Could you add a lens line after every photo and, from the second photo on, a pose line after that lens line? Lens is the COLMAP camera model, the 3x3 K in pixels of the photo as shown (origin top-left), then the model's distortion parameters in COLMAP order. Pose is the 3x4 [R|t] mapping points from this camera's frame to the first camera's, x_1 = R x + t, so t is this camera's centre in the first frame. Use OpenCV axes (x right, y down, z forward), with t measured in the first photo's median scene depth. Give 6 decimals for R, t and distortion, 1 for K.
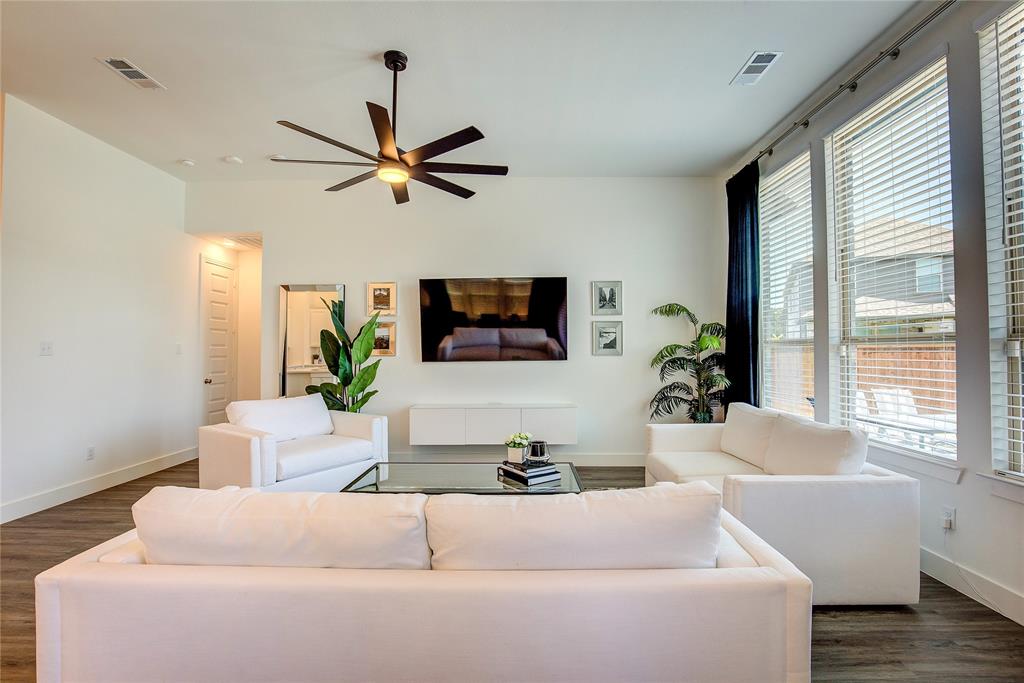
lens RADIAL K [[465.5, 0, 512.1], [0, 465.5, 339.8], [0, 0, 1]] dist [-0.039363, 0.007833]
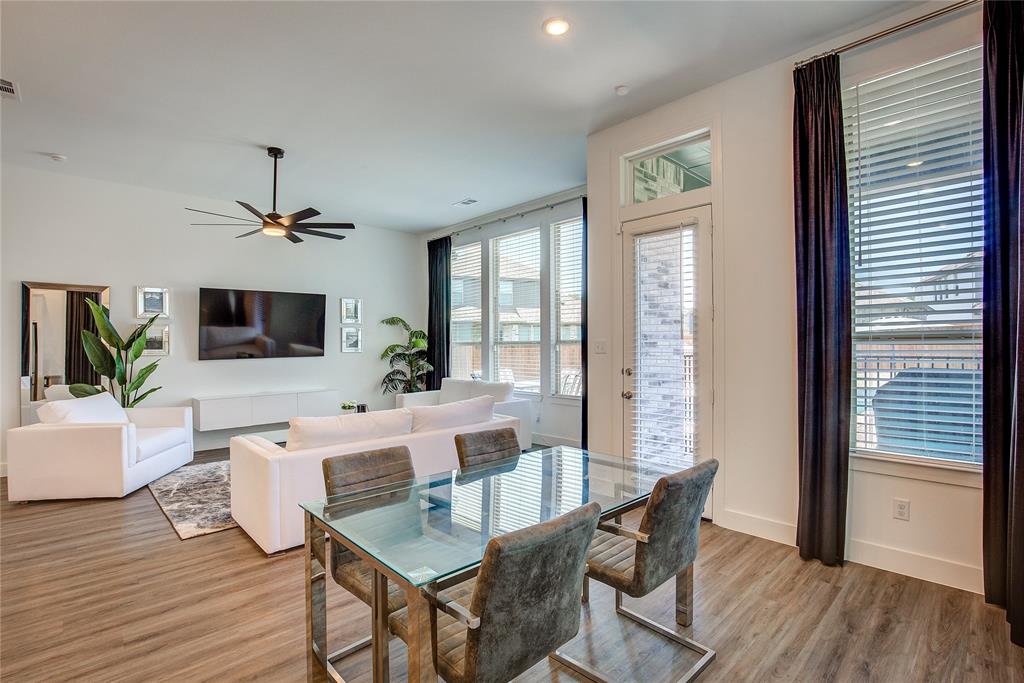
lens RADIAL K [[479.7, 0, 512.0], [0, 479.7, 341.5], [0, 0, 1]] dist [-0.031500, 0.000632]
pose [[0.711193, 0.001729, 0.702995, -0.473463], [-0.009057, 0.999937, 0.006704, -0.013005], [-0.702939, -0.011135, 0.711163, -0.368163]]
